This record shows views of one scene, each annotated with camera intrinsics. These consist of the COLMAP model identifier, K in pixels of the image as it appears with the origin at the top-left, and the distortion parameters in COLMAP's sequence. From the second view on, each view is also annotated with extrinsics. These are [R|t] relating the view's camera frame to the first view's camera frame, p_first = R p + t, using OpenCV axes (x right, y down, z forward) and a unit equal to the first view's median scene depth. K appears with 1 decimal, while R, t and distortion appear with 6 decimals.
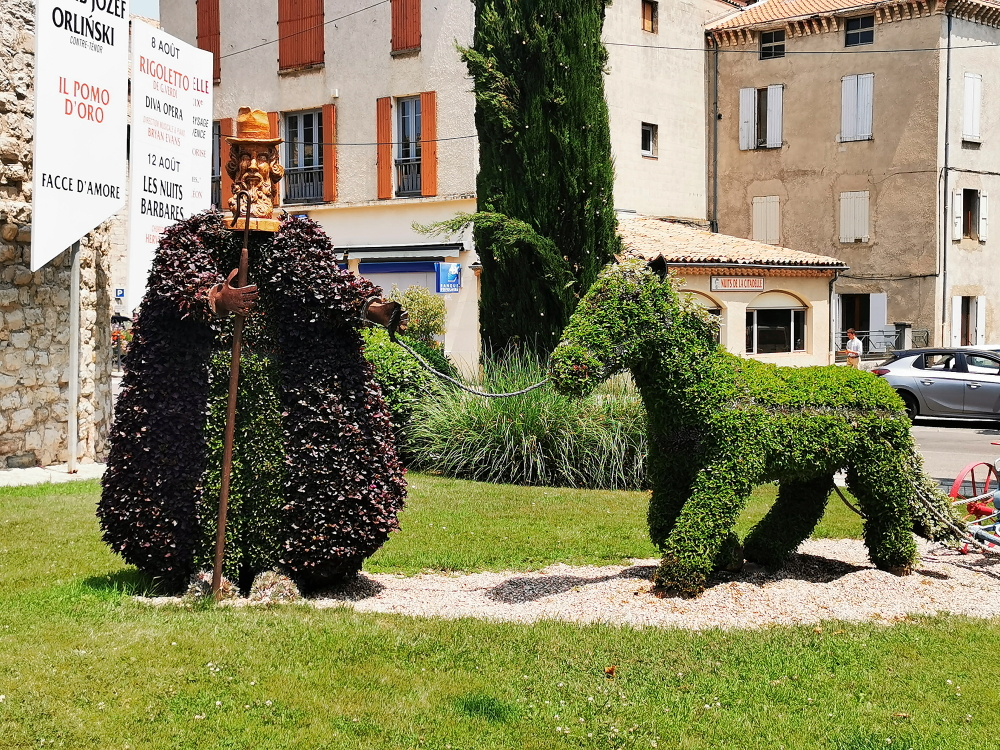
lens RADIAL K [[1199.2, 0, 501.1], [0, 1199.2, 373.1], [0, 0, 1]] dist [0.002150, 0.000000]
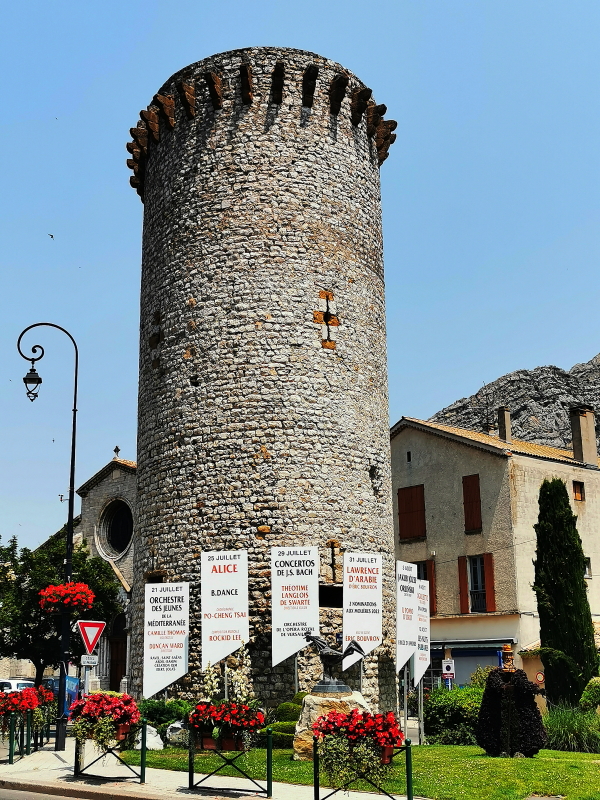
lens RADIAL K [[959.4, 0, 302.3], [0, 959.4, 393.9], [0, 0, 1]] dist [0.002150, 0.000000]
pose [[0.977678, -0.064170, -0.200071, -0.077571], [-0.004994, 0.944853, -0.327456, 0.035133], [0.210051, 0.321145, 0.923441, -1.253658]]
